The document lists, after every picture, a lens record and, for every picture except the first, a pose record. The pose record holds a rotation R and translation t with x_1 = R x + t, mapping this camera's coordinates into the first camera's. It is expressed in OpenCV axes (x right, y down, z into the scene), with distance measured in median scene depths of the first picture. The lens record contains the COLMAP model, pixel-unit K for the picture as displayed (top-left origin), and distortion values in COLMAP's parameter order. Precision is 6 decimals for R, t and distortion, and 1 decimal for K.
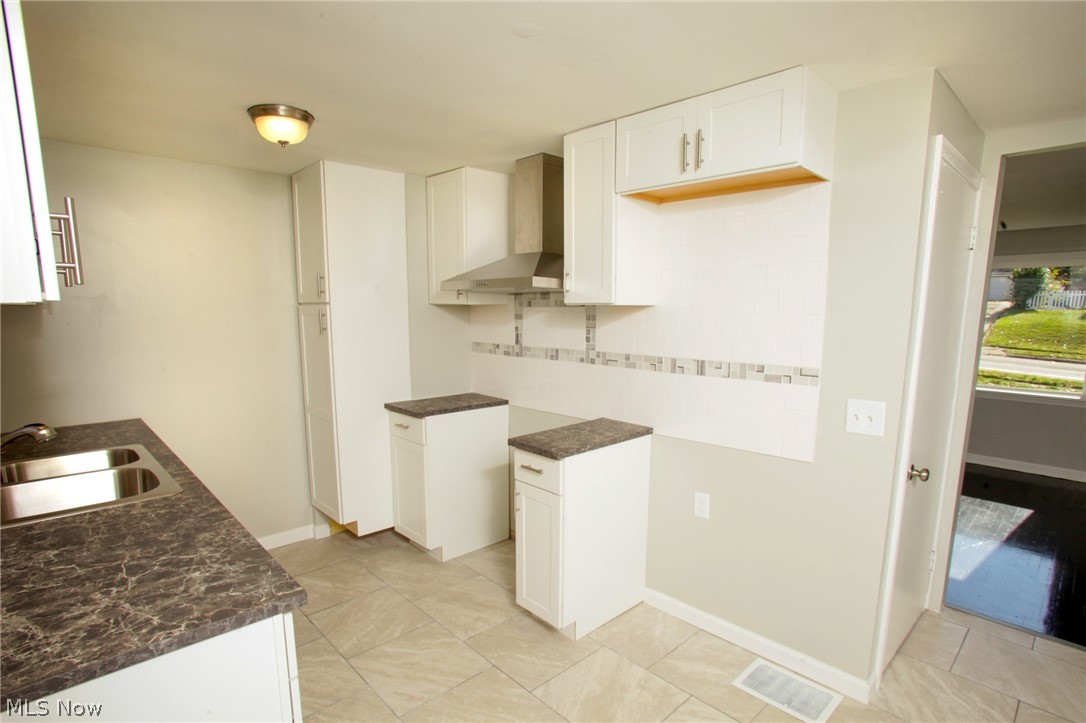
lens RADIAL K [[549.0, 0, 540.8], [0, 549.0, 392.8], [0, 0, 1]] dist [-0.072452, 0.033457]
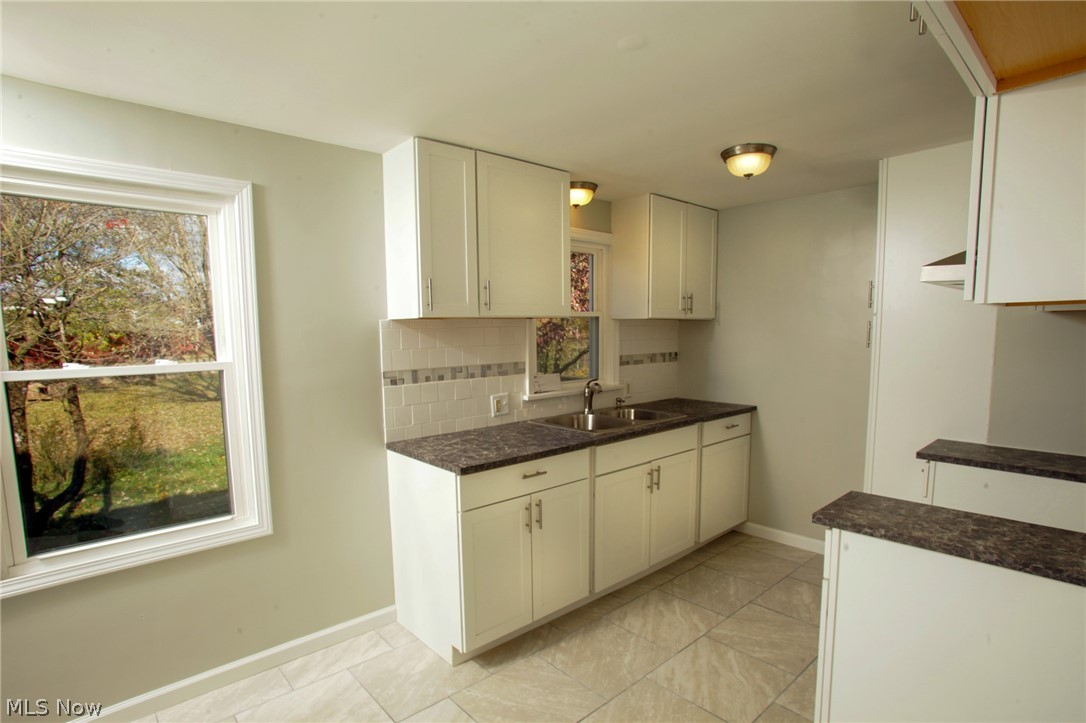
lens RADIAL K [[549.0, 0, 540.8], [0, 549.0, 392.8], [0, 0, 1]] dist [-0.072452, 0.033457]
pose [[-0.028378, 0.110494, -0.993472, 0.736173], [-0.141652, 0.983398, 0.113420, -0.076575], [0.989510, 0.143945, -0.012255, 0.645036]]
